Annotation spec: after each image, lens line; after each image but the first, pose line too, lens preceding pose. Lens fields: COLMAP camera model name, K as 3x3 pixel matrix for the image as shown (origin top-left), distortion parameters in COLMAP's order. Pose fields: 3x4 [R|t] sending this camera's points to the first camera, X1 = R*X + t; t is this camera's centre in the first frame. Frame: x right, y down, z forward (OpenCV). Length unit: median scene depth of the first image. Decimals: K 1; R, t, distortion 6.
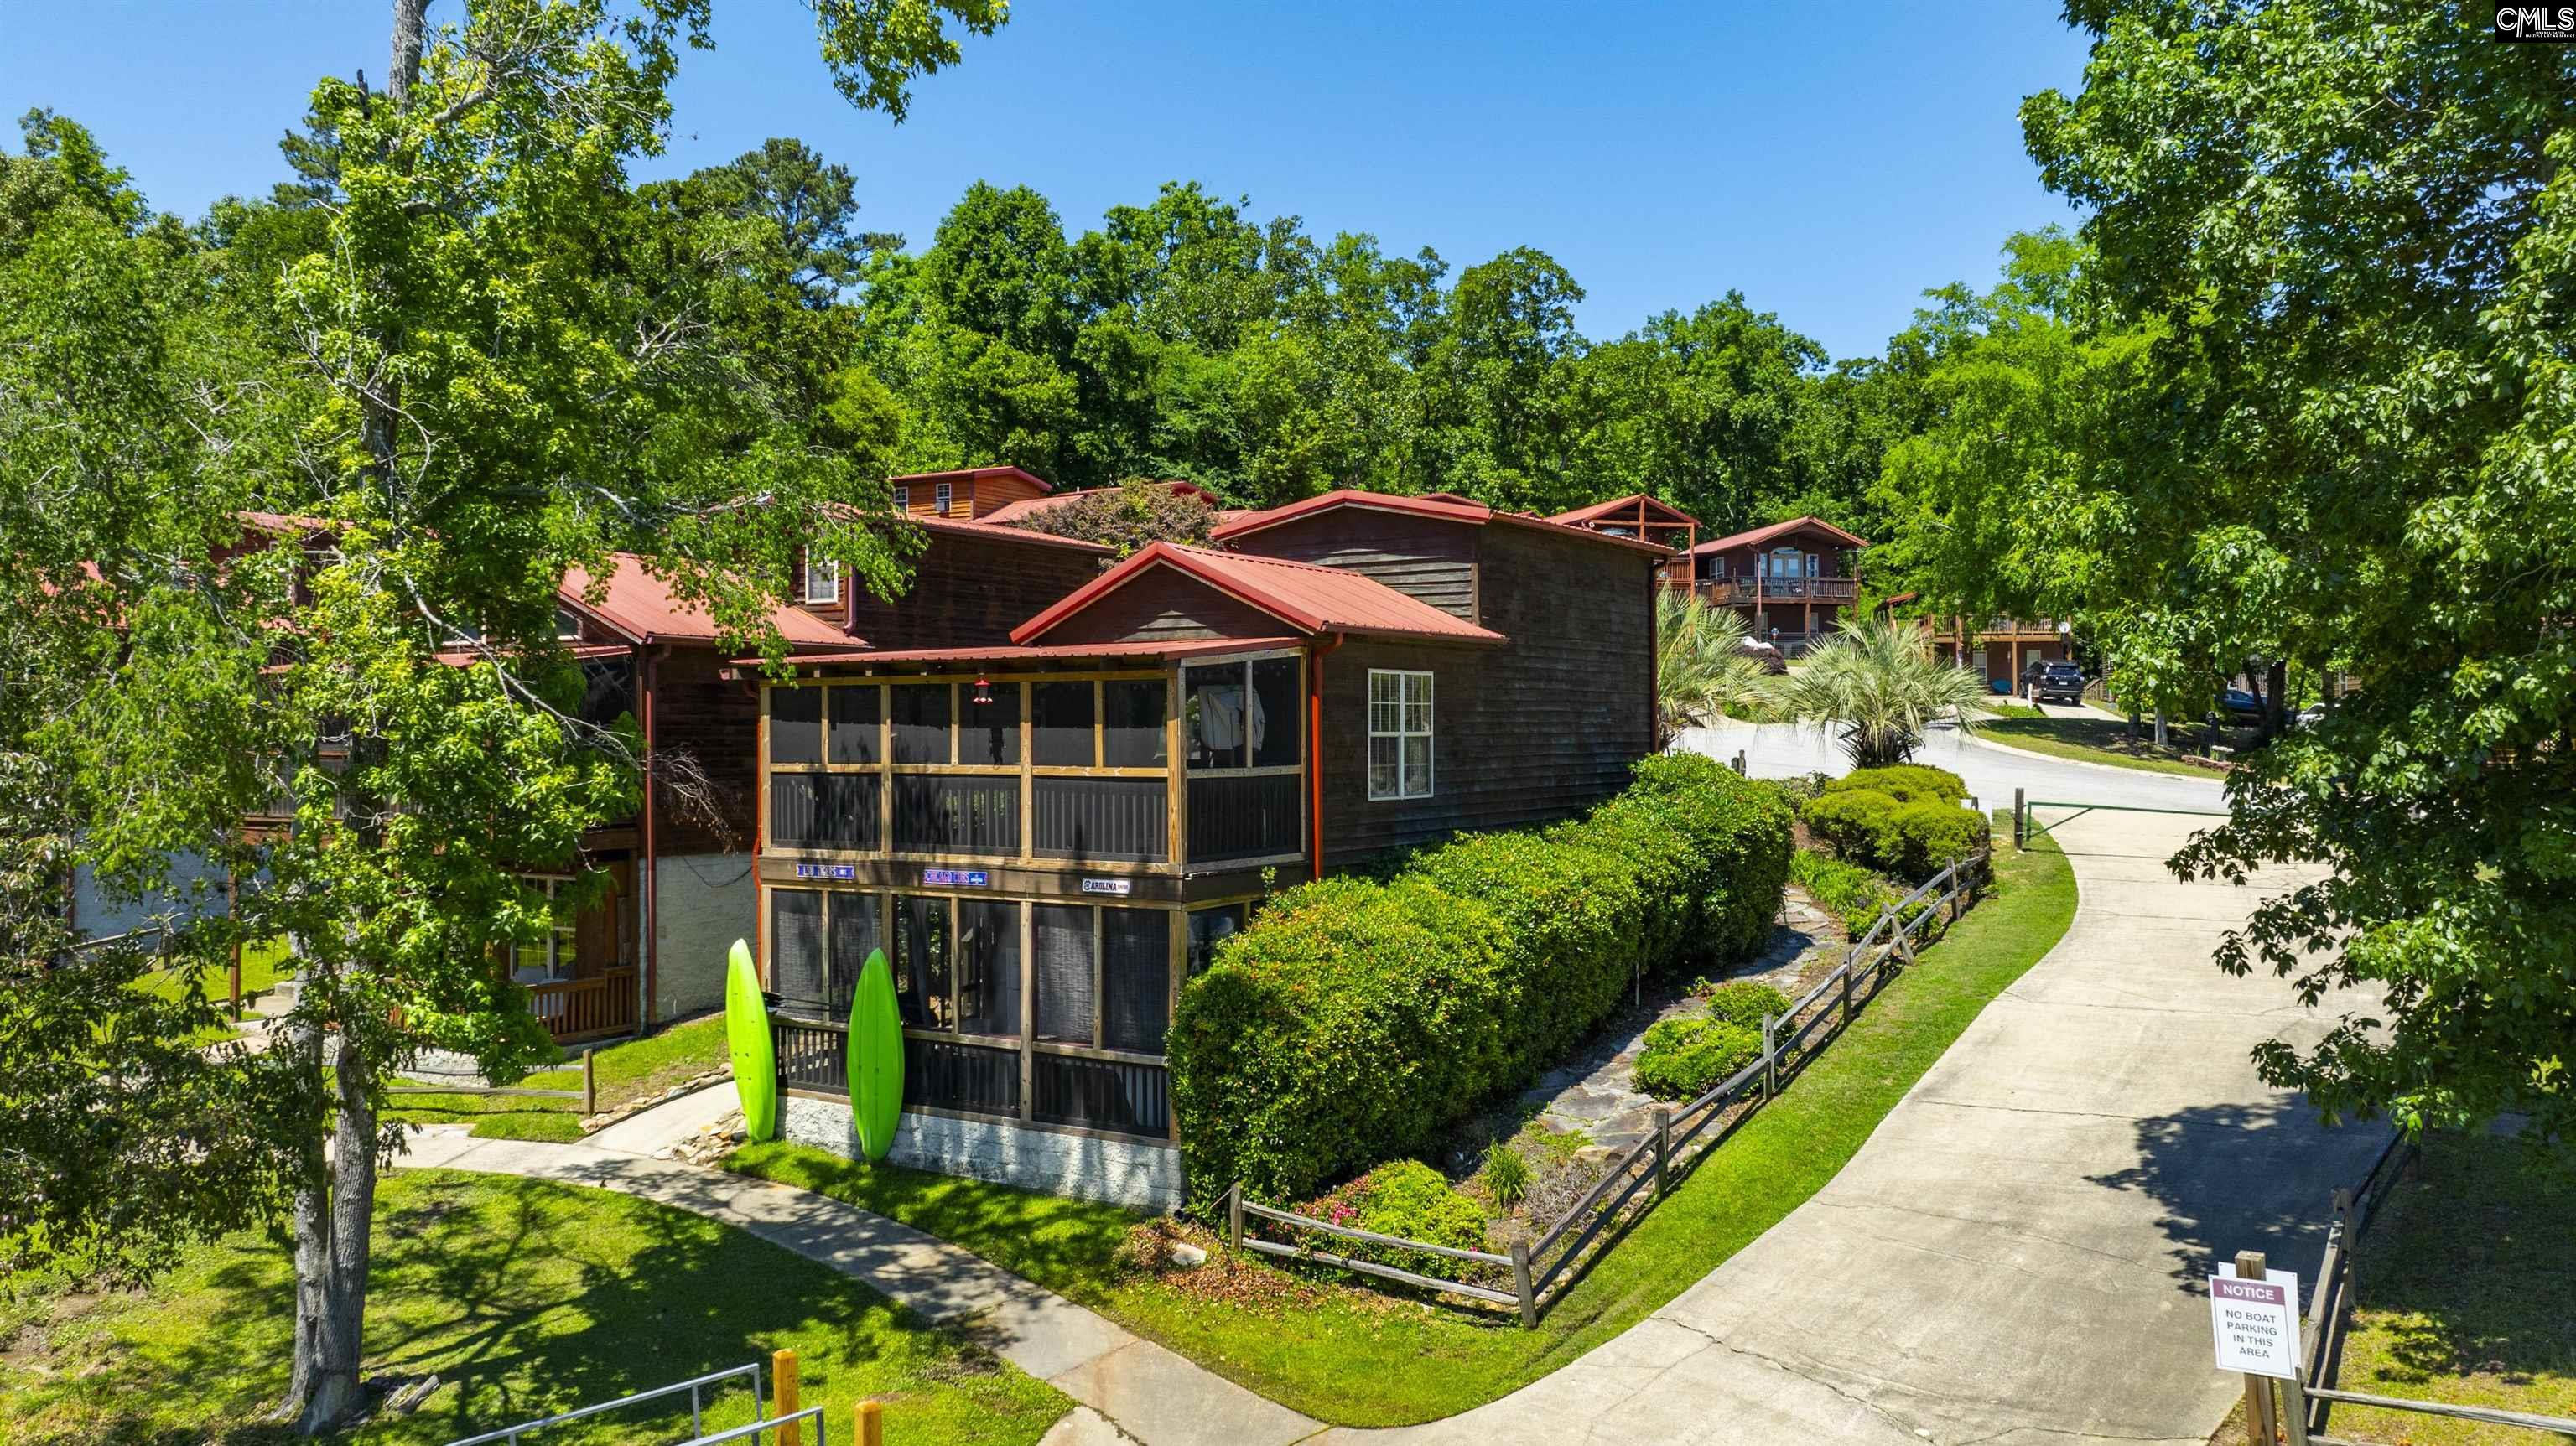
lens RADIAL K [[1961.1, 0, 1290.0], [0, 1961.1, 721.1], [0, 0, 1]] dist [-0.017589, 0.004474]
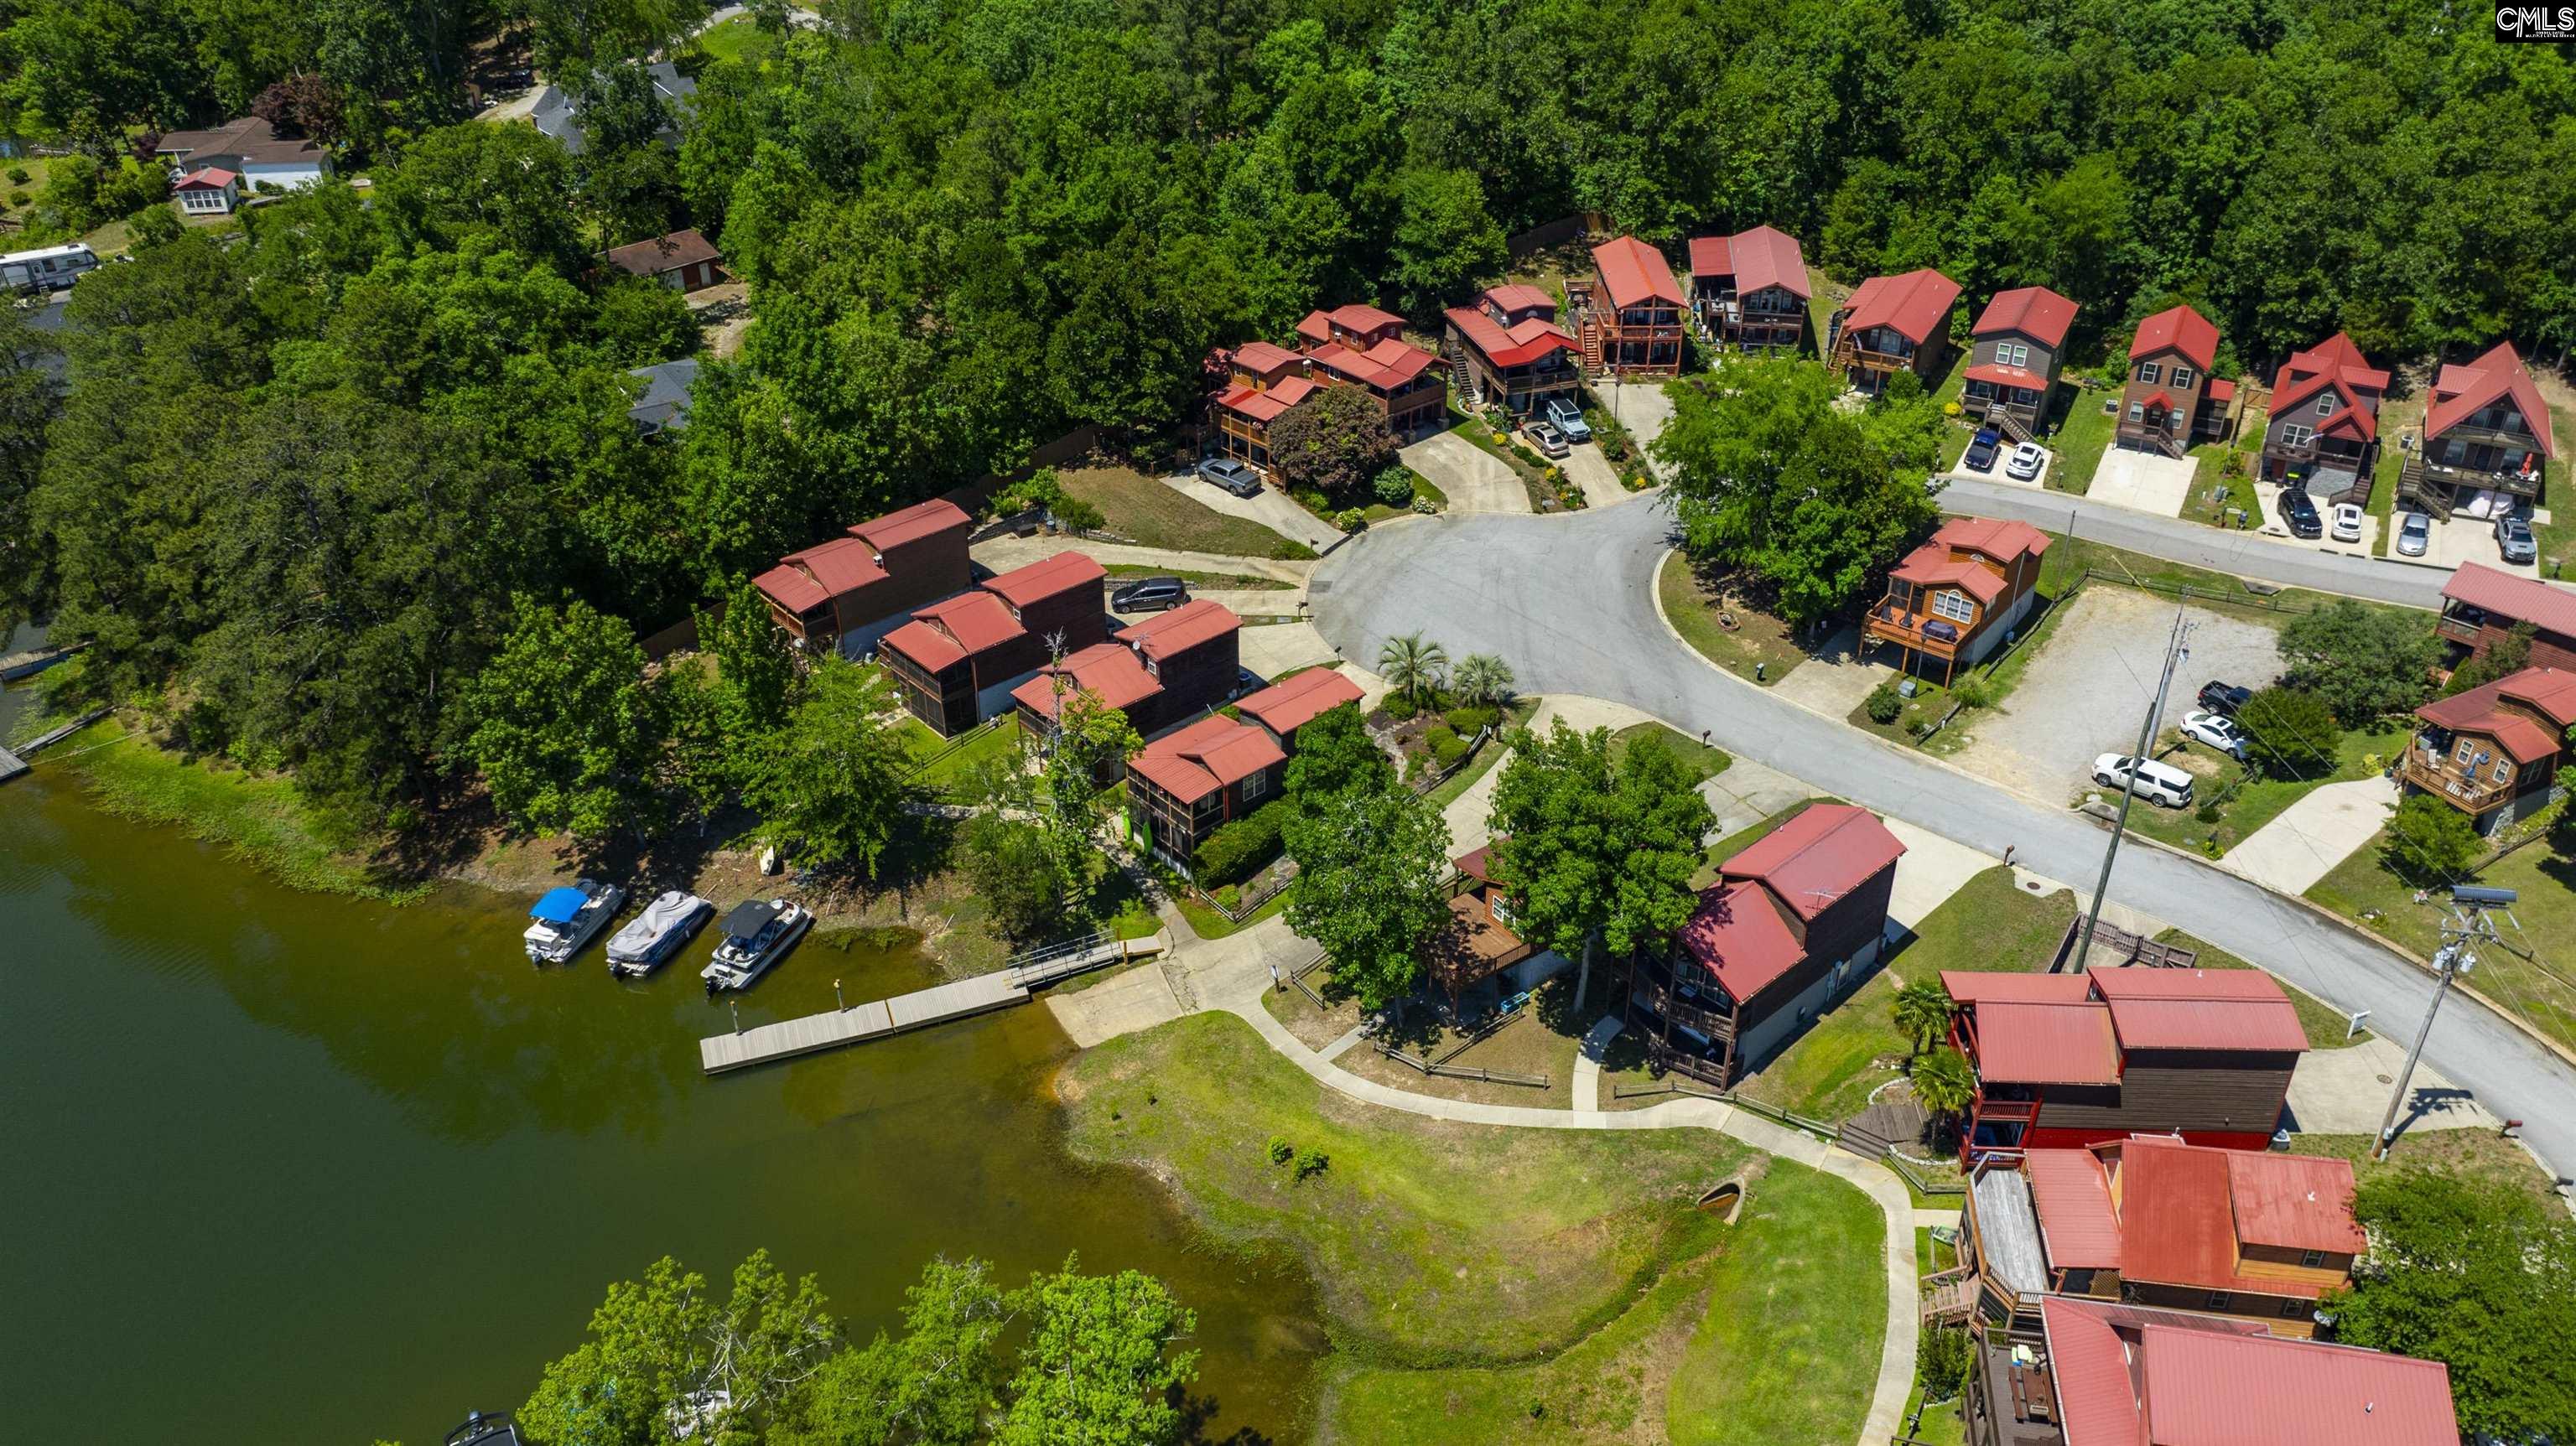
lens RADIAL K [[1944.3, 0, 1288.0], [0, 1944.3, 723.0], [0, 0, 1]] dist [0.005566, 0.002555]
pose [[0.958059, 0.153650, -0.241896, 1.390603], [-0.001511, 0.846805, 0.531901, -2.916367], [0.286566, -0.509227, 0.811522, -3.024097]]
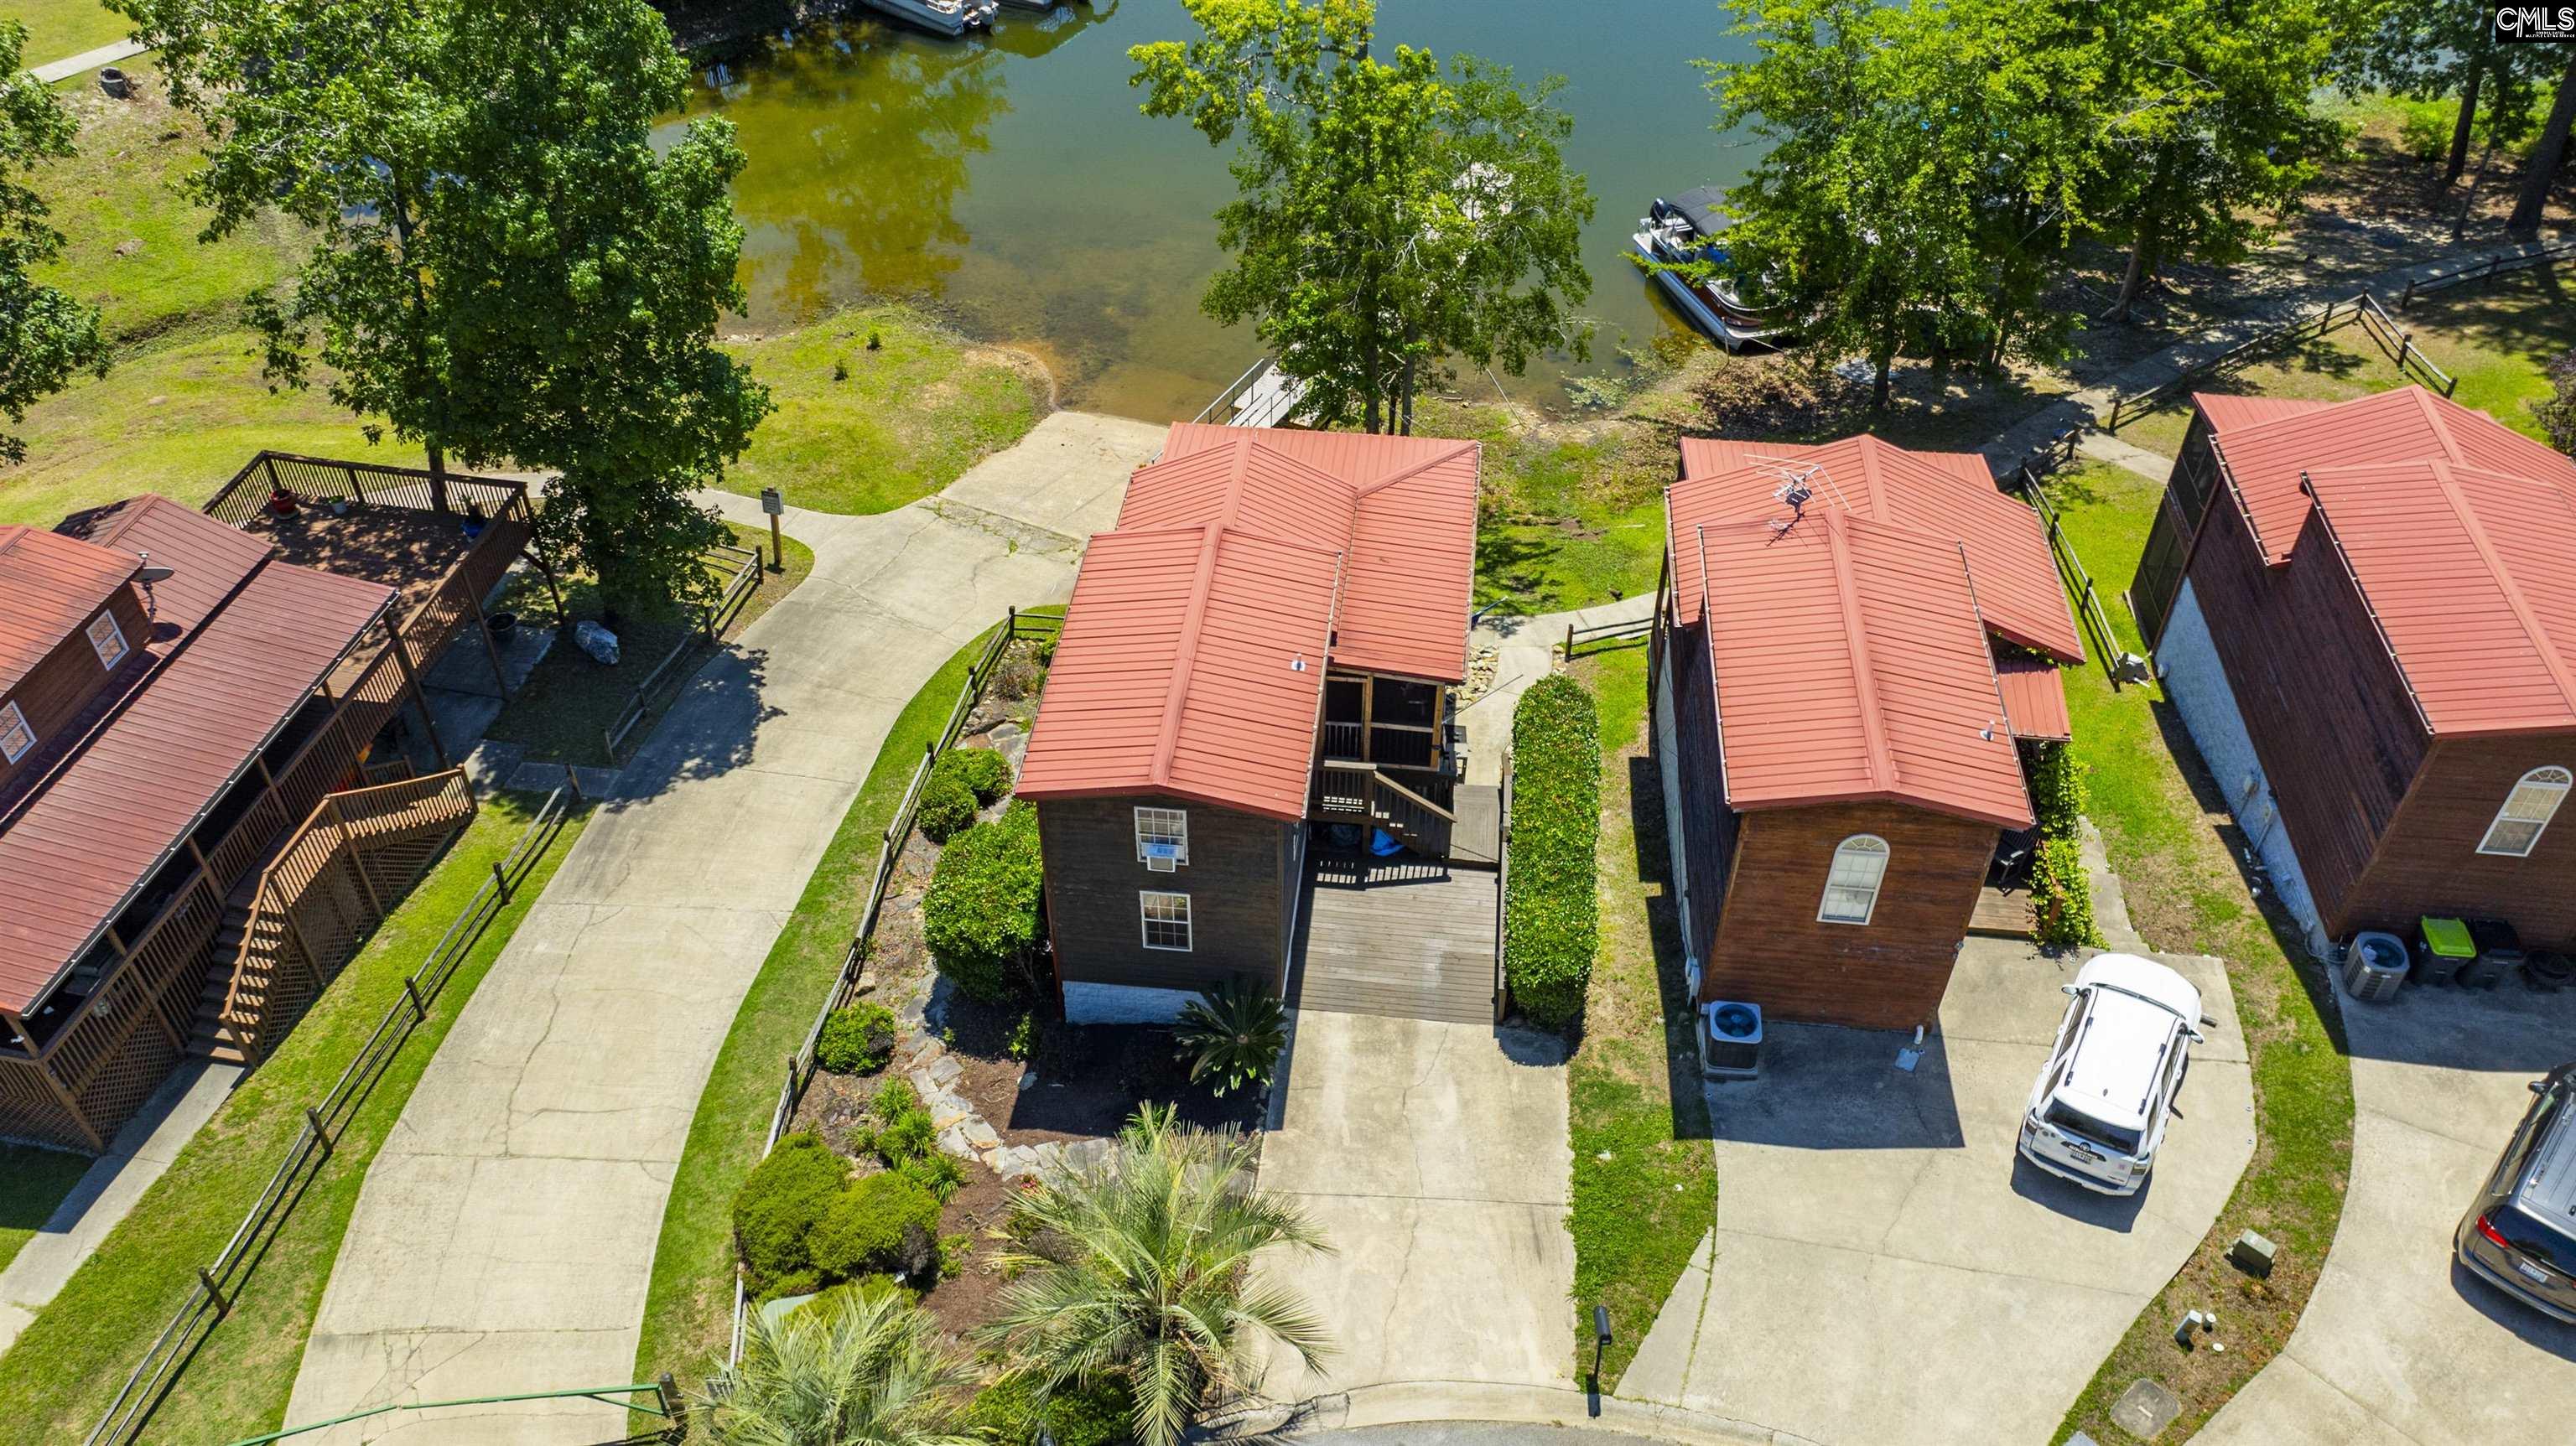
lens RADIAL K [[1962.2, 0, 1288.0], [0, 1962.2, 723.0], [0, 0, 1]] dist [-0.025534, 0.015396]
pose [[-0.899581, 0.291492, -0.325248, 0.552348], [-0.000481, 0.744033, 0.668143, -1.091923], [0.436754, 0.601205, -0.669178, 2.425372]]
